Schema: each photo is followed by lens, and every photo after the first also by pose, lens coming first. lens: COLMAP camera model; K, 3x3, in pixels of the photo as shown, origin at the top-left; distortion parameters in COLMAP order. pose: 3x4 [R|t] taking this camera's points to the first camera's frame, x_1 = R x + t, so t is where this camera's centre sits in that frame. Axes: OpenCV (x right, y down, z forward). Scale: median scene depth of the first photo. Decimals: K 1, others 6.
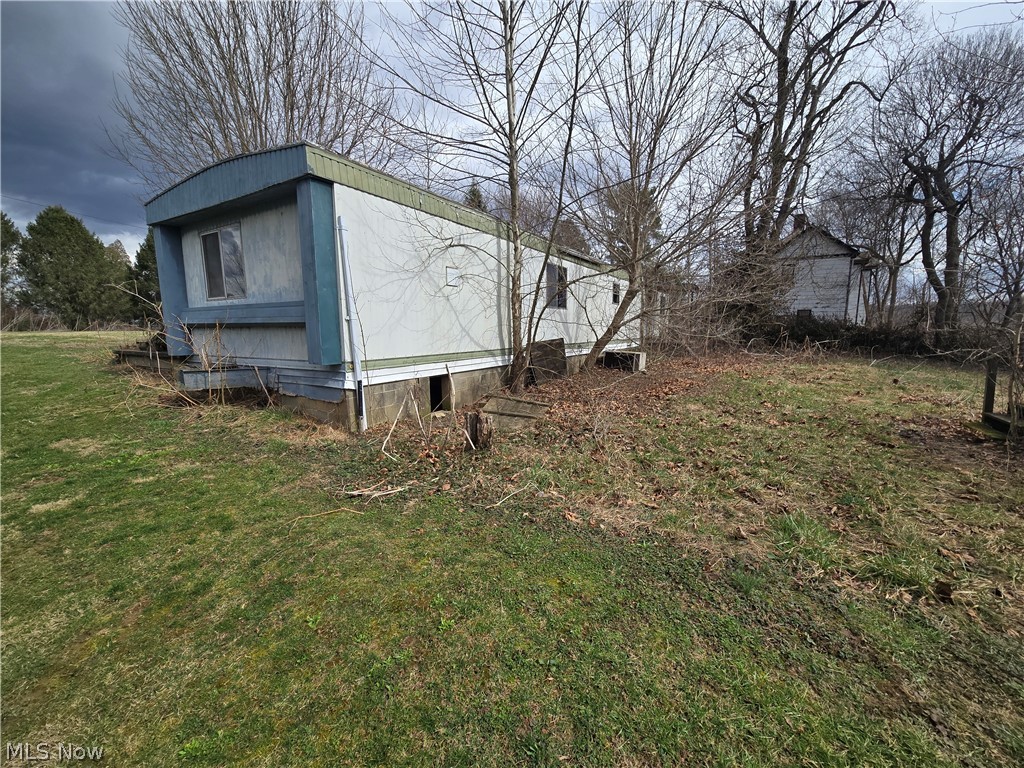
lens RADIAL K [[420.0, 0, 512.2], [0, 420.0, 392.8], [0, 0, 1]] dist [-0.010574, 0.004734]
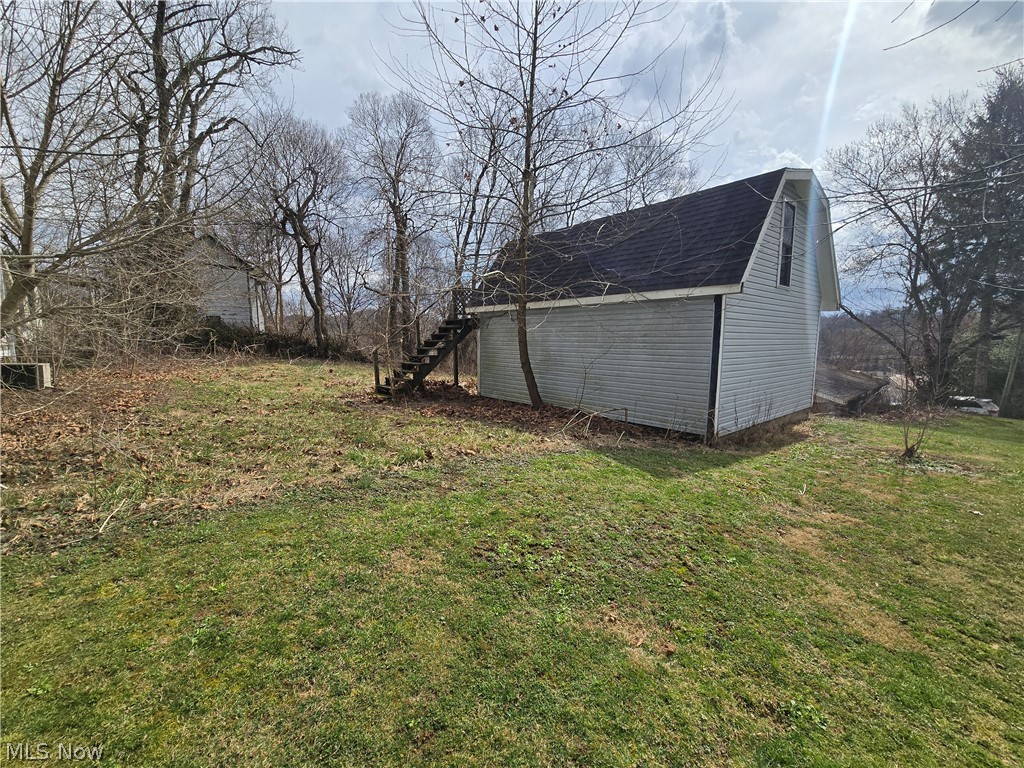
lens RADIAL K [[420.0, 0, 512.2], [0, 420.0, 392.8], [0, 0, 1]] dist [-0.010574, 0.004734]
pose [[0.320191, -0.122294, 0.939426, -0.109953], [0.136611, 0.987229, 0.081955, 0.007016], [-0.937452, 0.102095, 0.332808, -0.018567]]
